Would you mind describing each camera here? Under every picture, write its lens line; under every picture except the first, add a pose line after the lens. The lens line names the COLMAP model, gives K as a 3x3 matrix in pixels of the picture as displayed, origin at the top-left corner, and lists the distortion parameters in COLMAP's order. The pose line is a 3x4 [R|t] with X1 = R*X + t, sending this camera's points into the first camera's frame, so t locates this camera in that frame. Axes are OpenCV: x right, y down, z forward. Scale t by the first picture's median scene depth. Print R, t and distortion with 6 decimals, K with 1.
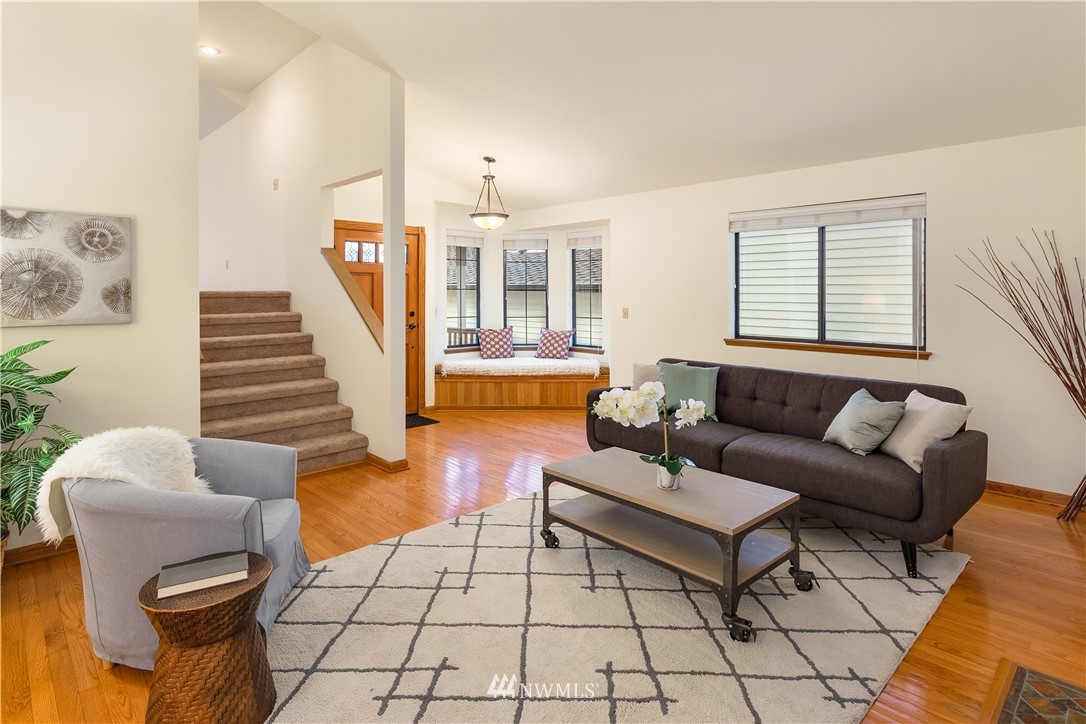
lens RADIAL K [[577.2, 0, 524.4], [0, 577.2, 290.4], [0, 0, 1]] dist [0.003083, 0.000017]
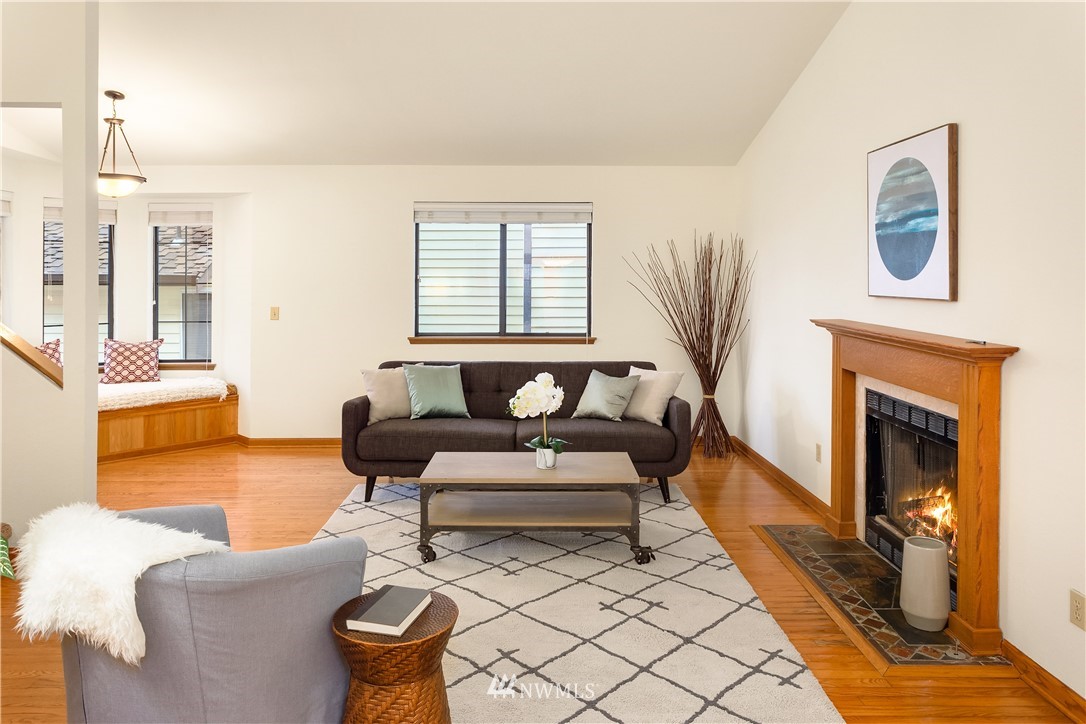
lens RADIAL K [[808.6, 0, 514.5], [0, 808.6, 277.8], [0, 0, 1]] dist [0.002469, 0.001102]
pose [[0.676888, 0.001655, 0.736084, -0.544614], [-0.001589, 0.999998, -0.000787, -0.012217], [-0.736084, -0.000637, 0.676890, -0.000466]]
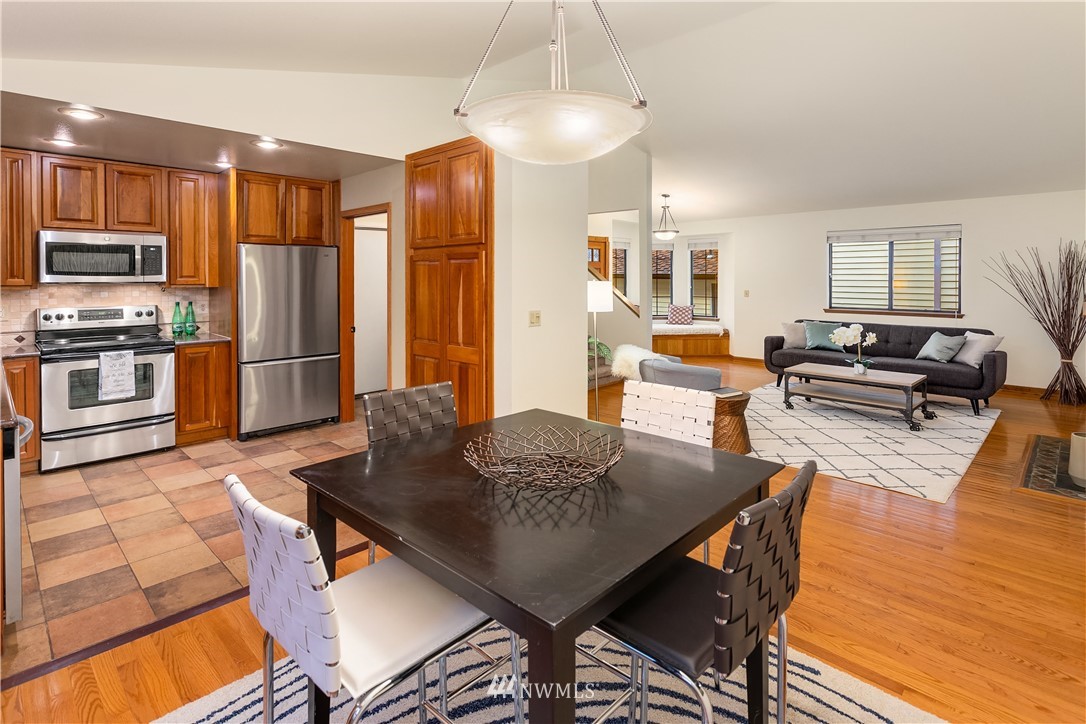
lens RADIAL K [[535.7, 0, 542.1], [0, 535.7, 288.2], [0, 0, 1]] dist [0.078198, -0.008096]
pose [[0.997561, -0.004930, 0.069628, -0.612976], [0.003321, 0.999725, 0.023210, -0.014016], [-0.069724, -0.022922, 0.997303, -0.535983]]
